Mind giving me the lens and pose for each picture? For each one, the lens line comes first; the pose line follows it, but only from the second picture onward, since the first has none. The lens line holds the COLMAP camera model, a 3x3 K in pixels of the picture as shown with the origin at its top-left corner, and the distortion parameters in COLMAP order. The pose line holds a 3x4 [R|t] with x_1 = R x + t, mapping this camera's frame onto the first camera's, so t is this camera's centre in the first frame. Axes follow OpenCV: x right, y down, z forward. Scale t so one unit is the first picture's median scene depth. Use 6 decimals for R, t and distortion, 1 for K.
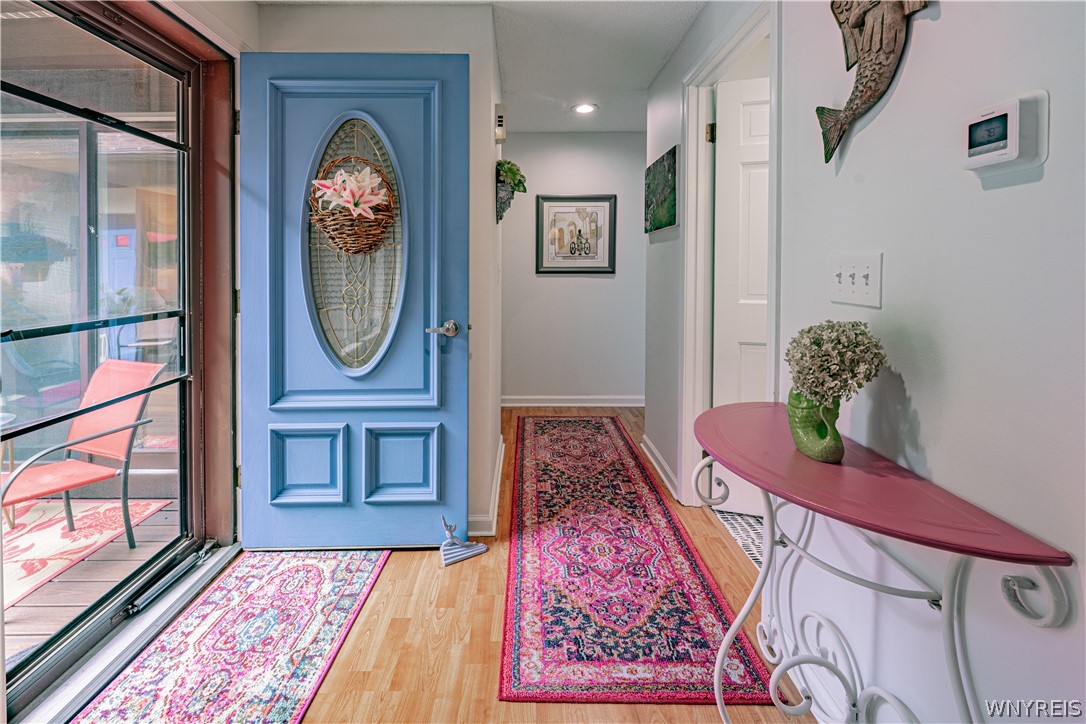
lens RADIAL K [[469.0, 0, 521.1], [0, 469.0, 272.6], [0, 0, 1]] dist [-0.002314, 0.000100]
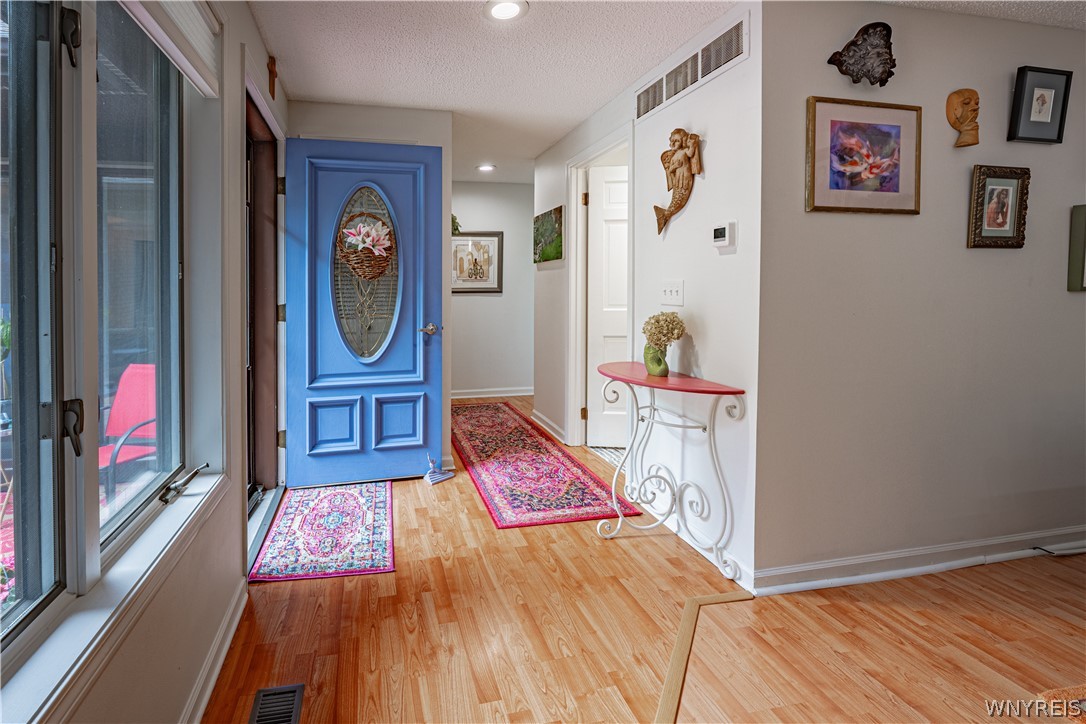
lens RADIAL K [[459.2, 0, 463.9], [0, 459.2, 294.0], [0, 0, 1]] dist [0.001144, 0.000158]
pose [[0.979161, -0.007417, 0.202950, -0.356440], [0.007318, 0.999972, 0.001241, 0.006507], [-0.202954, 0.000270, 0.979188, -0.475342]]
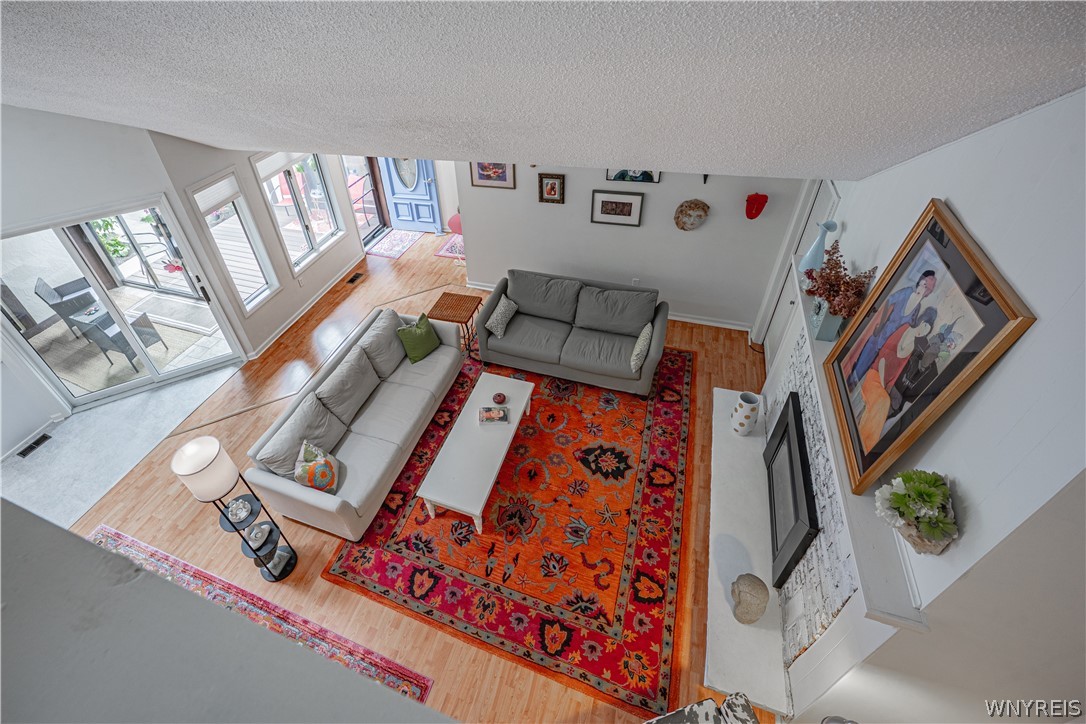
lens RADIAL K [[486.2, 0, 480.7], [0, 486.2, 325.2], [0, 0, 1]] dist [-0.000471, 0.000323]
pose [[0.927561, 0.166168, -0.334691, 1.781482], [0.076159, 0.792814, 0.604686, -1.329218], [0.365827, -0.586374, 0.722728, -2.434214]]
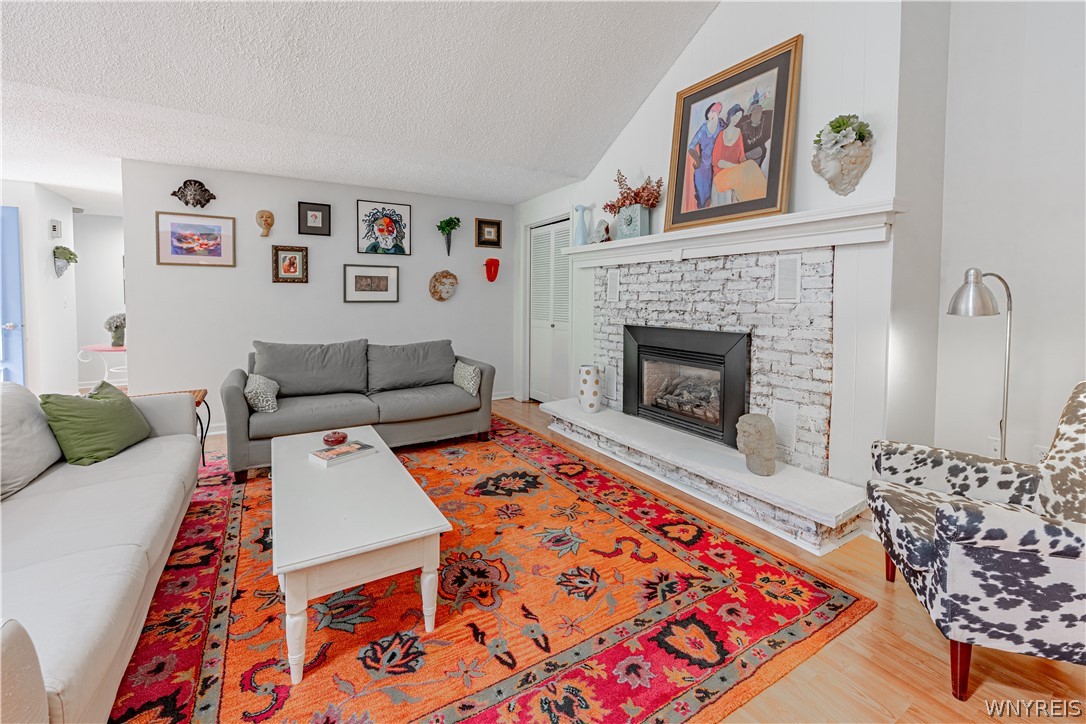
lens RADIAL K [[446.4, 0, 539.9], [0, 446.4, 314.7], [0, 0, 1]] dist [-0.002464, -0.000203]
pose [[0.856345, -0.014806, 0.516192, 0.974653], [0.002069, 0.999679, 0.025242, 0.017615], [-0.516400, -0.020547, 0.856101, -2.275244]]
